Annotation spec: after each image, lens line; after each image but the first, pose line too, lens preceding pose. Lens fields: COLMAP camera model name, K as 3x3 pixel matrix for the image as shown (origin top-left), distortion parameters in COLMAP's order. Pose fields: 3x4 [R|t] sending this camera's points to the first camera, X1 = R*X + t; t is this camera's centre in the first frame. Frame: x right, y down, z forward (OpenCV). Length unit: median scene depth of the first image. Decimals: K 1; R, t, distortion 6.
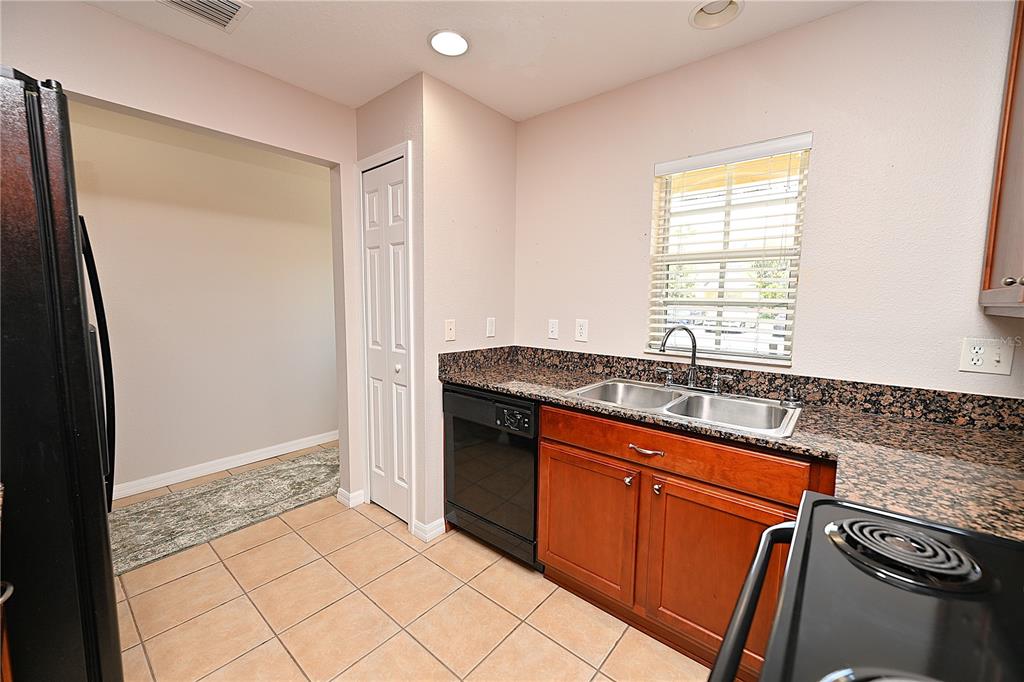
lens RADIAL K [[403.4, 0, 508.6], [0, 403.4, 341.7], [0, 0, 1]] dist [0.000880, 0.000115]
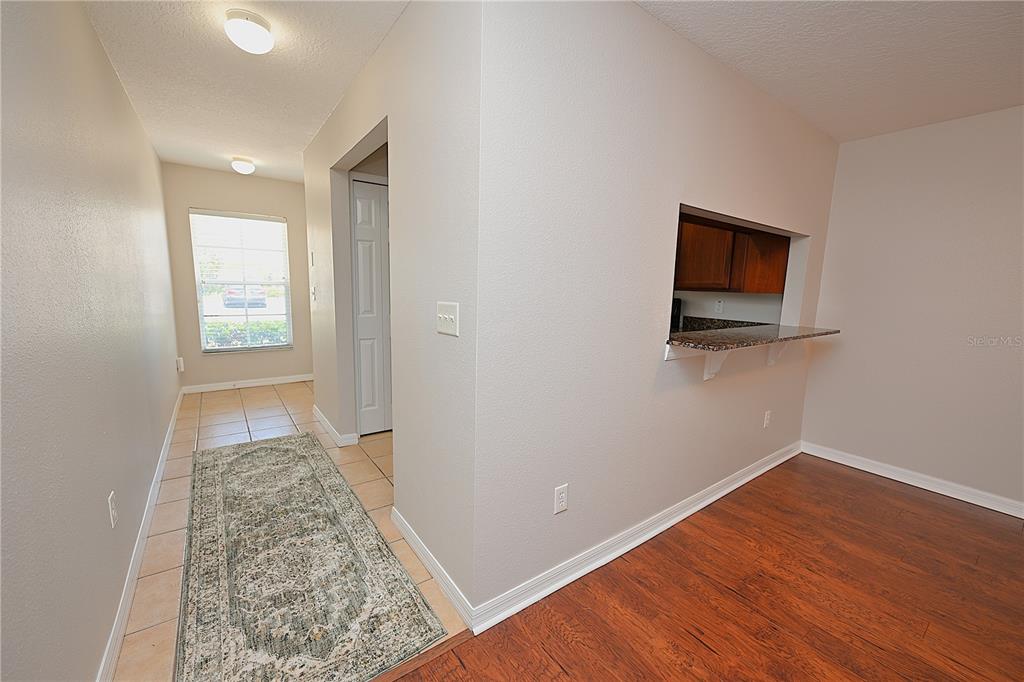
lens RADIAL K [[406.2, 0, 514.7], [0, 406.2, 337.2], [0, 0, 1]] dist [0.047656, -0.000007]
pose [[0.240196, -0.125226, 0.962613, -1.846779], [0.073242, 0.991156, 0.110663, -0.036692], [-0.967957, 0.043923, 0.247244, 0.228813]]
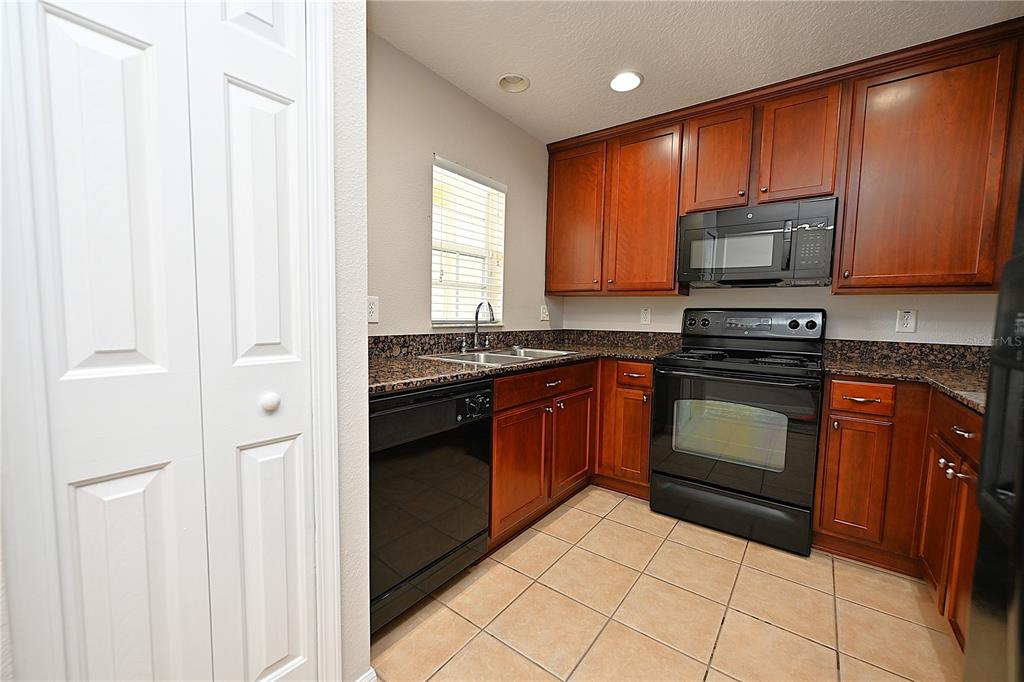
lens RADIAL K [[411.2, 0, 508.7], [0, 411.2, 342.6], [0, 0, 1]] dist [0.001010, 0.000083]
pose [[-0.049288, -0.084833, 0.995175, -0.769679], [0.079678, 0.992877, 0.088583, -0.014581], [-0.995601, 0.083660, -0.042178, 0.844539]]
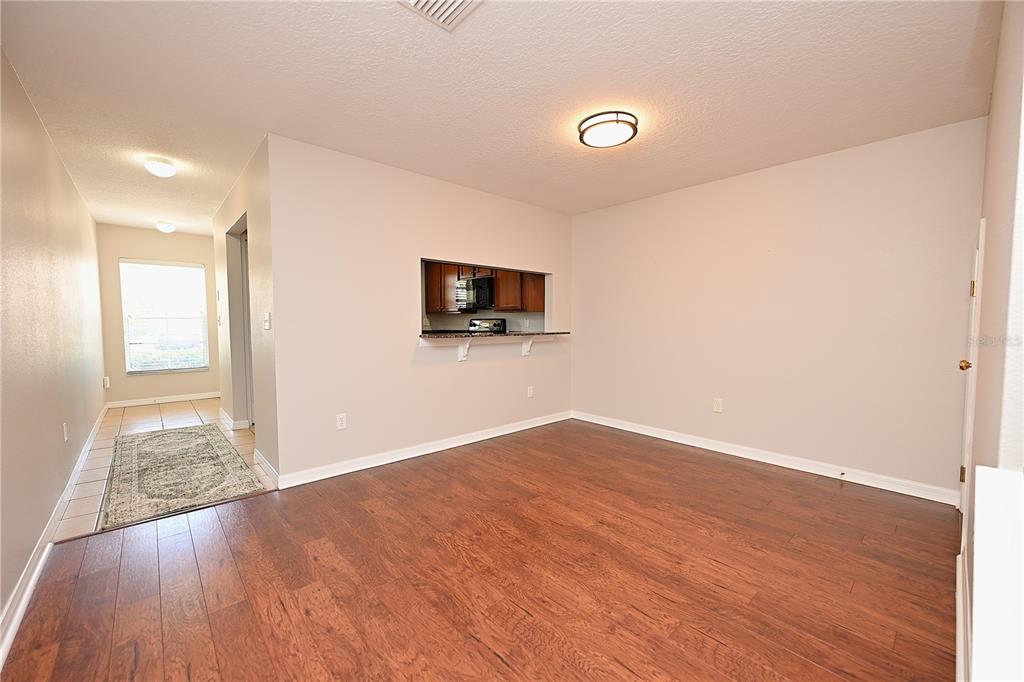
lens RADIAL K [[404.5, 0, 512.0], [0, 404.5, 341.0], [0, 0, 1]] dist [-0.000180, 0.020479]
pose [[0.134152, -0.057733, 0.989278, -2.463360], [0.098249, 0.994158, 0.044694, 0.099055], [-0.986078, 0.091200, 0.139040, -0.531821]]
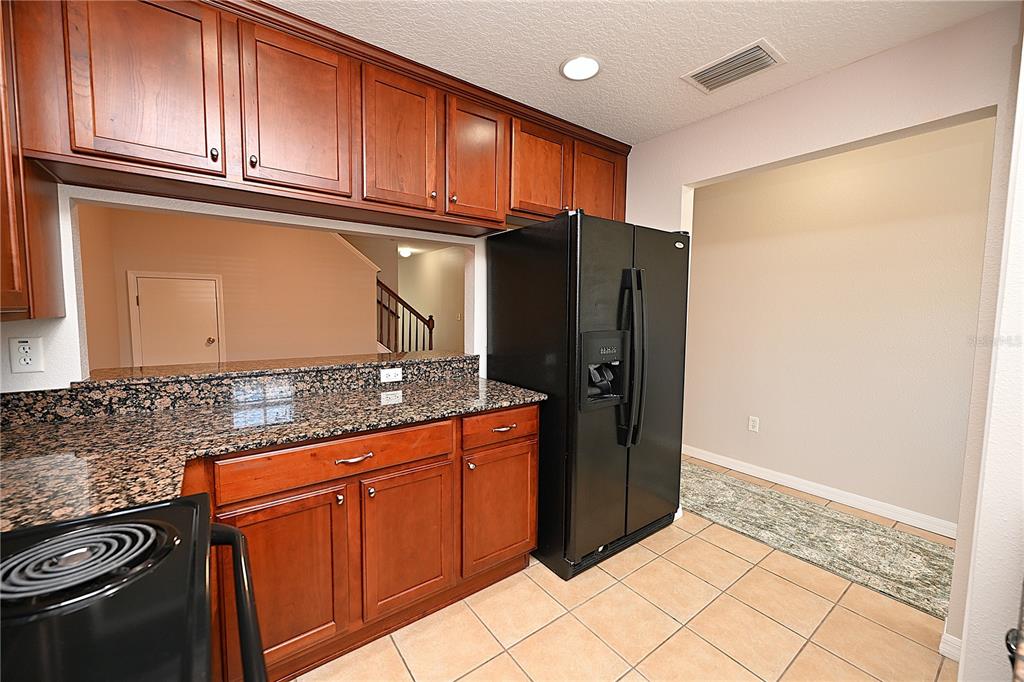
lens RADIAL K [[403.4, 0, 508.6], [0, 403.4, 341.7], [0, 0, 1]] dist [0.000880, 0.000115]
pose [[-0.236144, 0.061900, -0.969745, 0.412386], [-0.112906, 0.989462, 0.090652, -0.048802], [0.965136, 0.130897, -0.226666, 0.542665]]
